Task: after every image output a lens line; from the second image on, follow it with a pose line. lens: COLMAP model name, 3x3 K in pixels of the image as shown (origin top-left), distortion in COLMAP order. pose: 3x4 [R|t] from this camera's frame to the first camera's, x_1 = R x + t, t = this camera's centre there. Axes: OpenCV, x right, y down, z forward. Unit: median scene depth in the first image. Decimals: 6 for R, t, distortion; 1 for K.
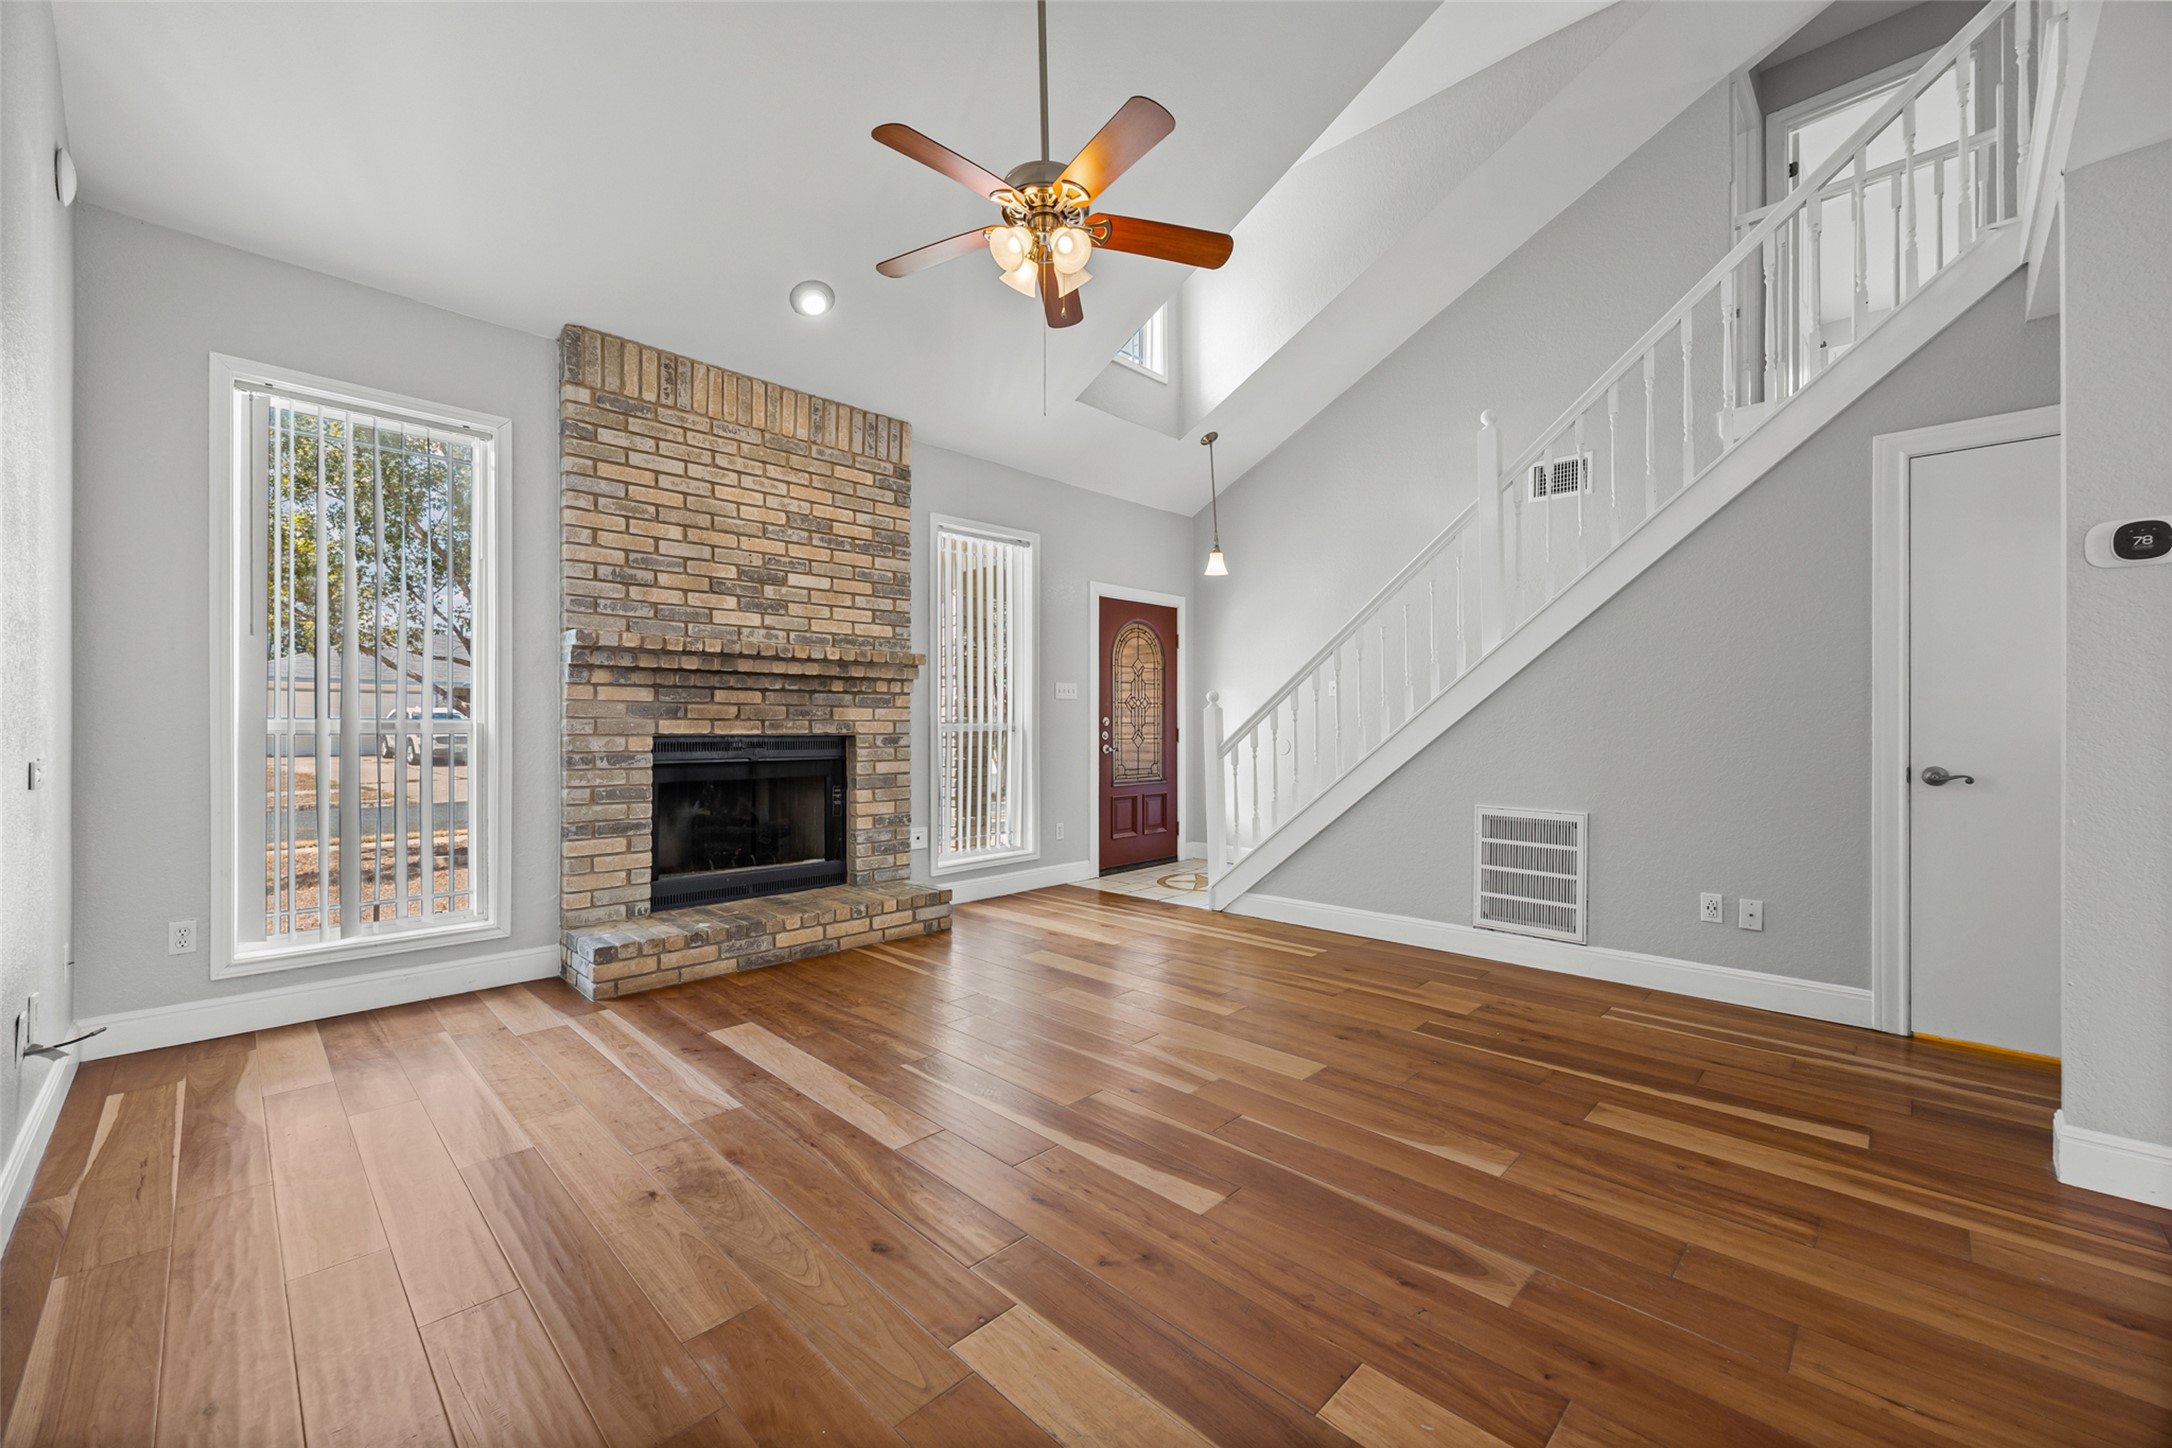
lens RADIAL K [[855.7, 0, 1083.8], [0, 855.7, 726.8], [0, 0, 1]] dist [0.000726, -0.000308]
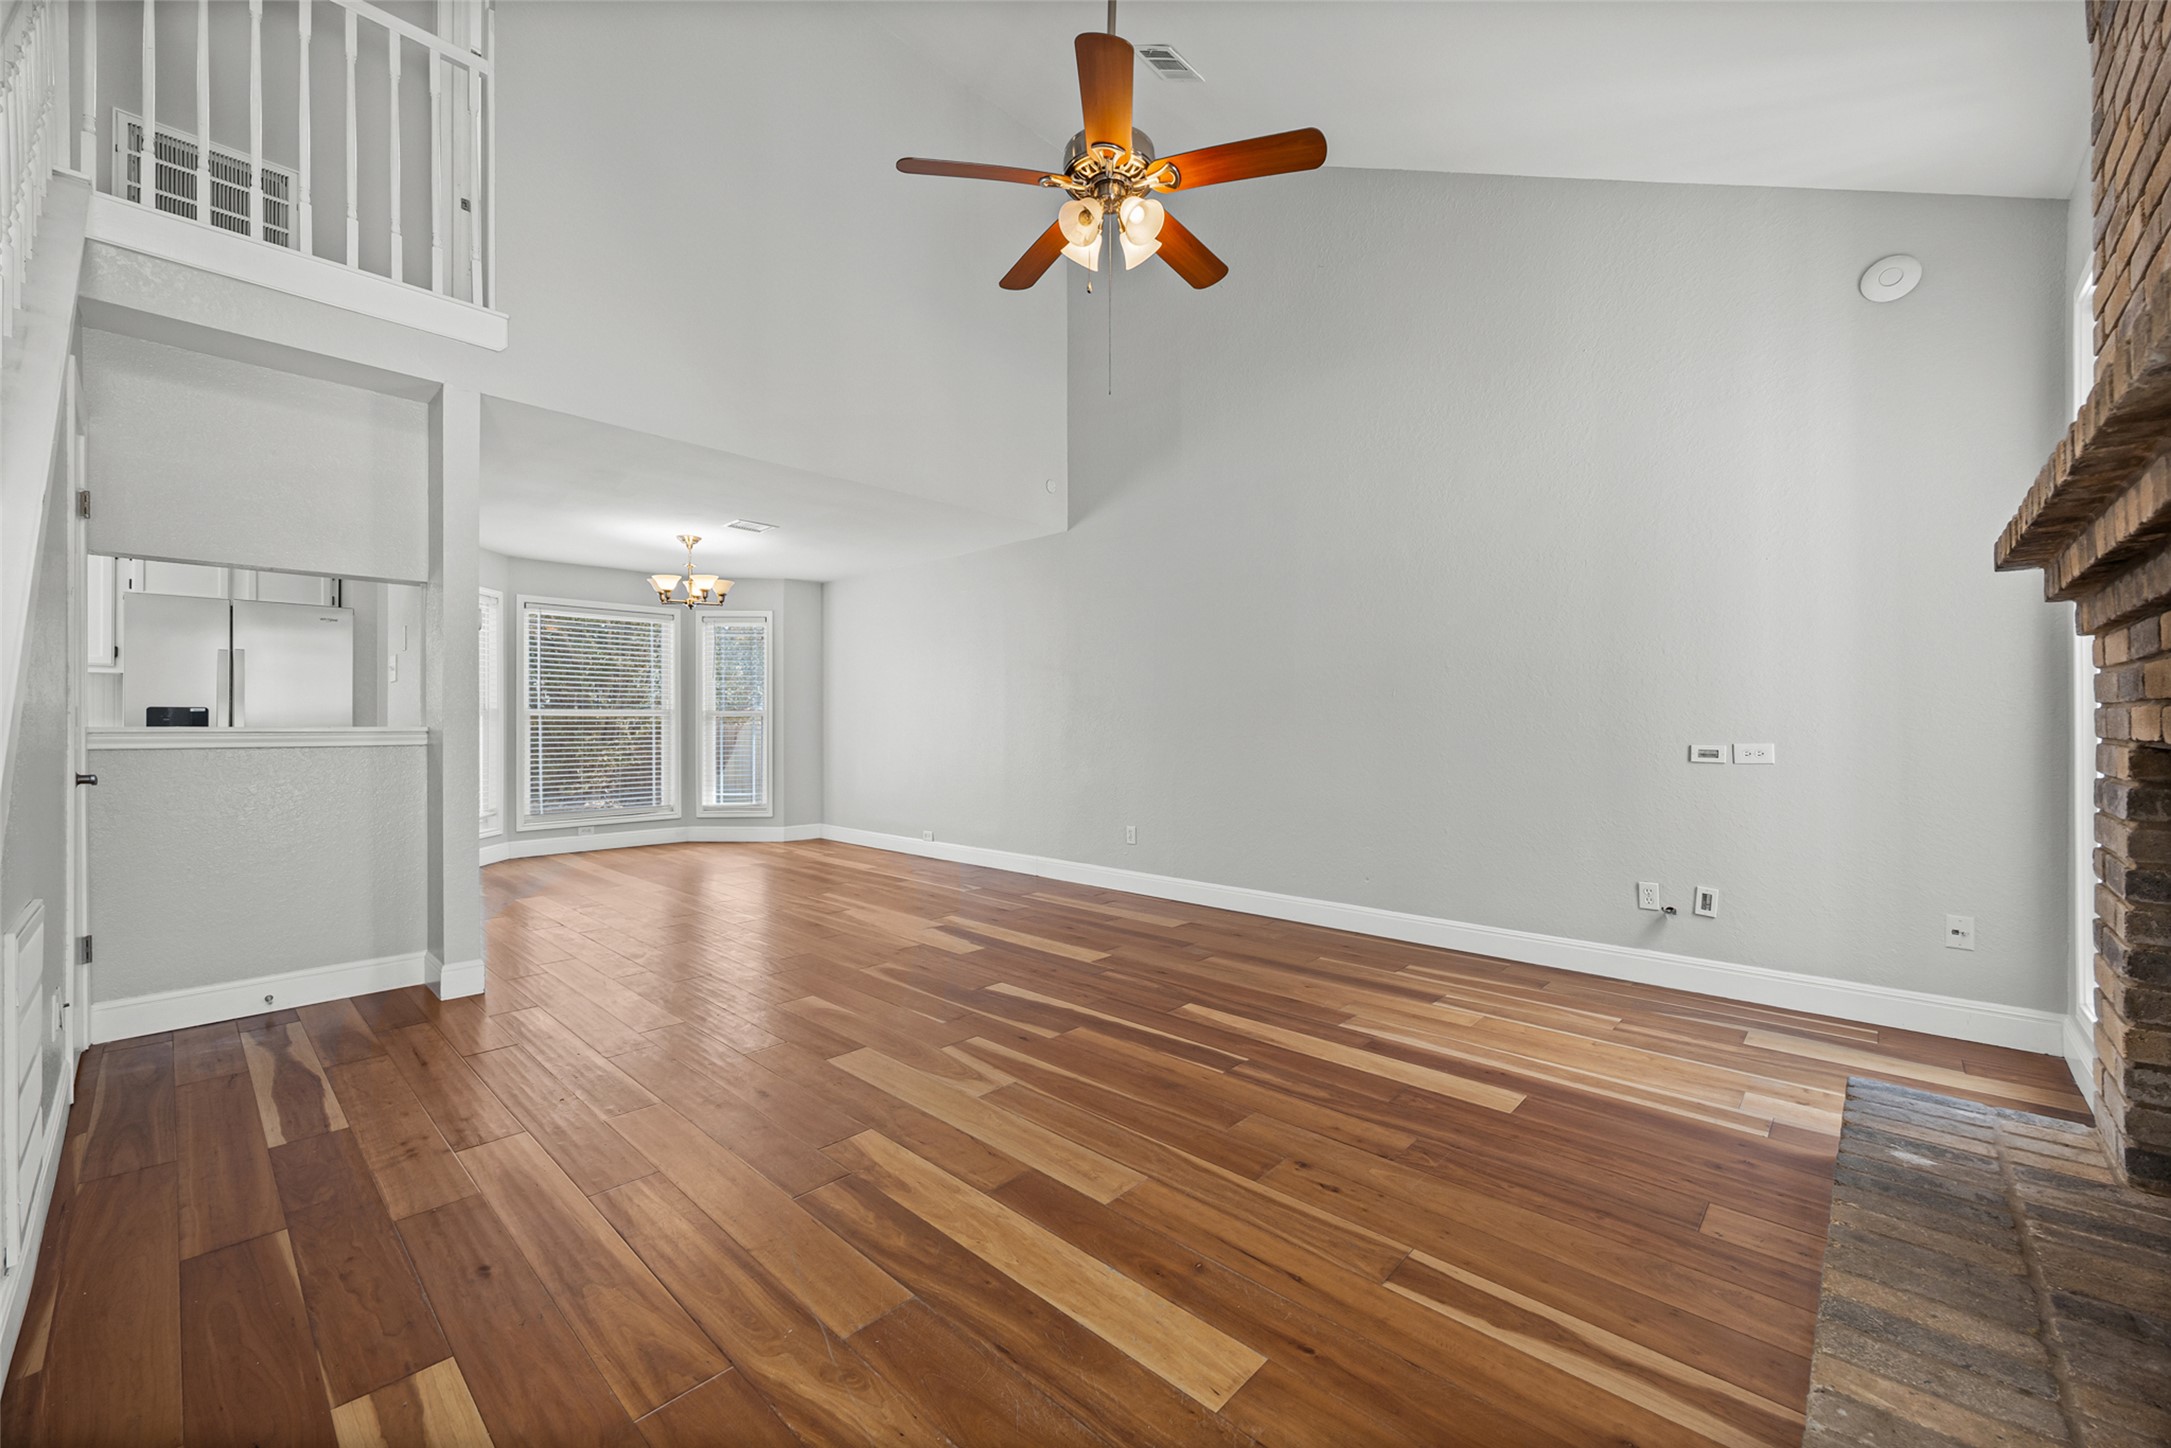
lens RADIAL K [[855.3, 0, 1079.5], [0, 855.3, 723.8], [0, 0, 1]] dist [0.000726, -0.000308]
pose [[-0.999378, -0.000029, -0.035264, 0.020213], [-0.000071, 0.999999, 0.001200, 0.000486], [0.035264, 0.001202, -0.999377, 1.812809]]
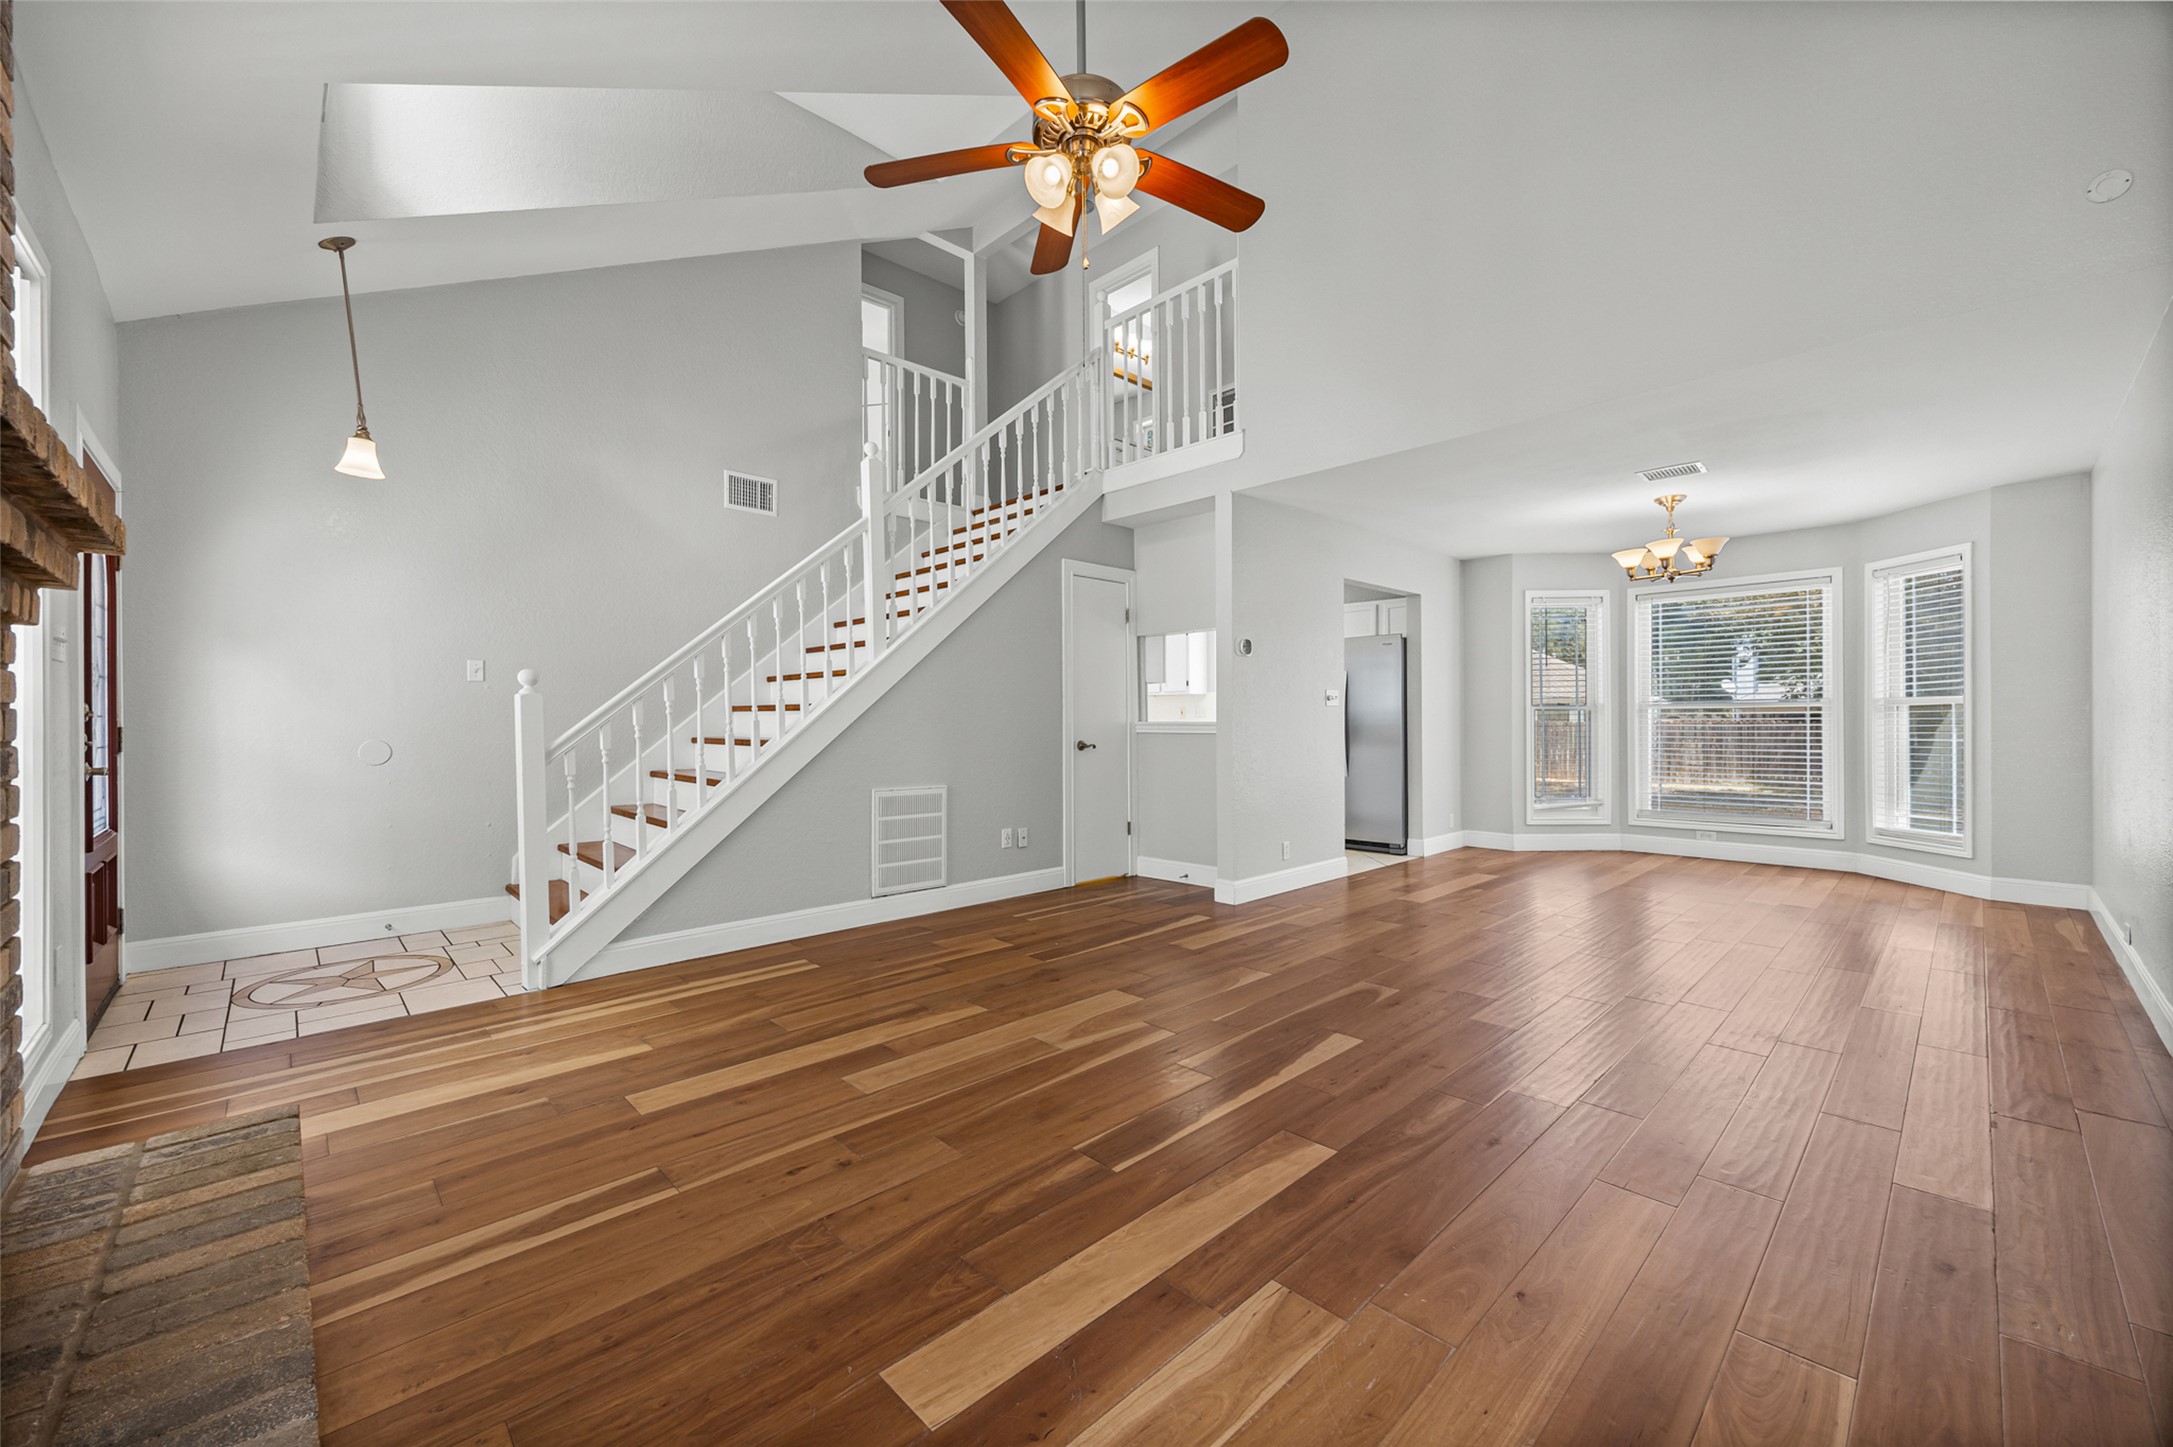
lens RADIAL K [[856.1, 0, 1078.2], [0, 856.1, 720.3], [0, 0, 1]] dist [0.000726, -0.000308]
pose [[0.027753, 0.001110, 0.999614, -0.868256], [0.006480, 0.999978, -0.001290, 0.004723], [-0.999594, 0.006513, 0.027745, 0.916233]]
